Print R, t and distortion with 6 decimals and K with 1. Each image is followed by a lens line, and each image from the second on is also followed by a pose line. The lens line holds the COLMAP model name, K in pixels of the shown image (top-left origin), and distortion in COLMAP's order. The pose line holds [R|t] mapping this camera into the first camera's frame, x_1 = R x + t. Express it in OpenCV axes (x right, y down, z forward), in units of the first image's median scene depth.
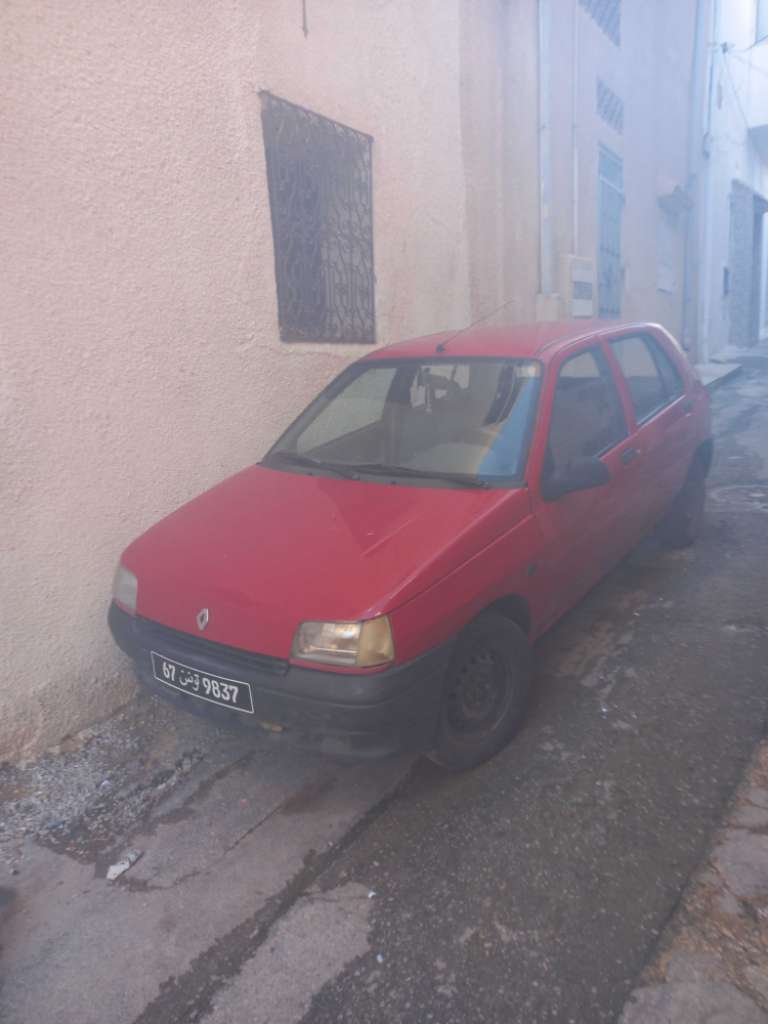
lens RADIAL K [[751.3, 0, 387.1], [0, 751.3, 511.3], [0, 0, 1]] dist [0.015581, 0.001735]
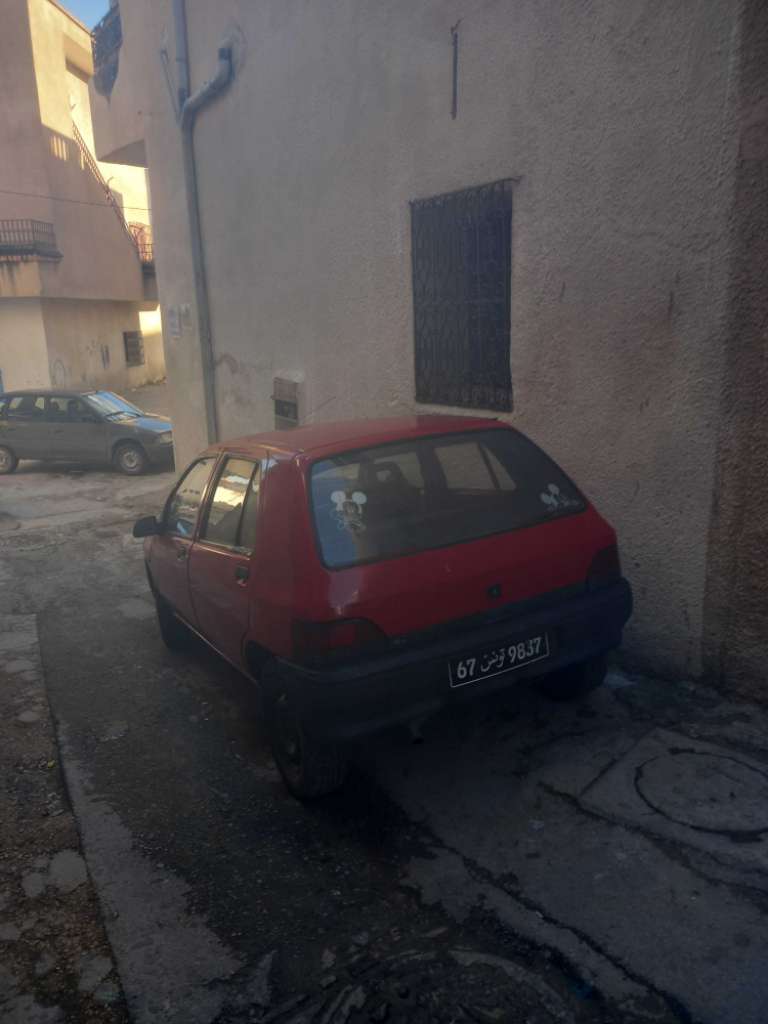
lens RADIAL K [[763.3, 0, 384.0], [0, 763.3, 512.0], [0, 0, 1]] dist [0.009132, 0.003315]
pose [[-0.422282, 0.272417, -0.864562, 1.380983], [-0.108826, 0.931639, 0.346707, -0.660904], [0.899908, 0.240495, -0.363768, 1.977863]]
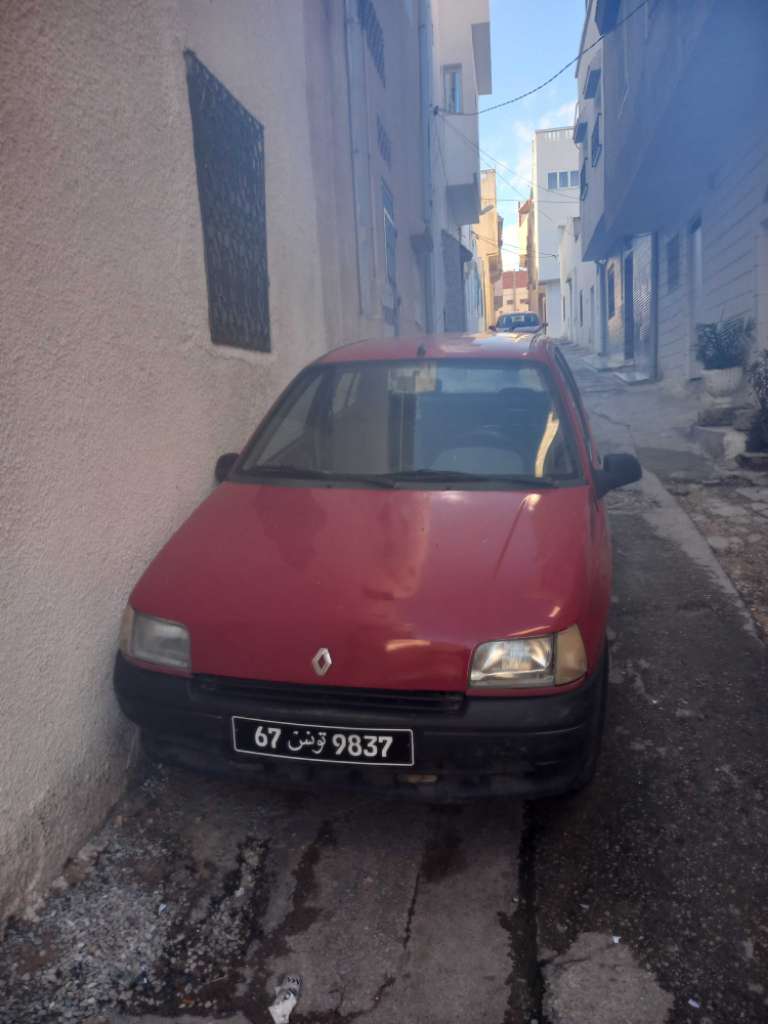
lens RADIAL K [[763.3, 0, 384.0], [0, 763.3, 512.0], [0, 0, 1]] dist [0.009132, 0.003315]
pose [[0.913739, -0.062769, 0.401424, -0.438737], [0.082894, 0.996014, -0.032943, 0.014385], [-0.397756, 0.063377, 0.915300, 0.191551]]
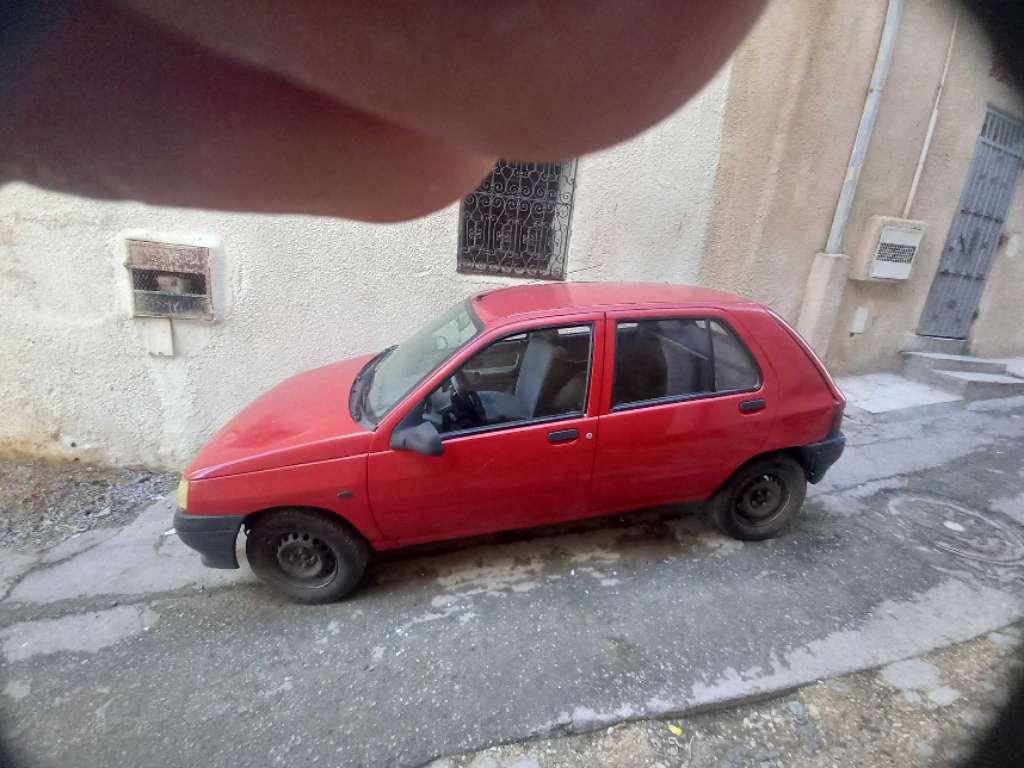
lens RADIAL K [[406.1, 0, 512.2], [0, 406.1, 378.1], [0, 0, 1]] dist [0.000829, -0.010378]
pose [[0.716936, 0.300480, -0.629058, 0.699462], [-0.236669, 0.953659, 0.185801, -0.276148], [0.655736, 0.015671, 0.754827, 0.631717]]
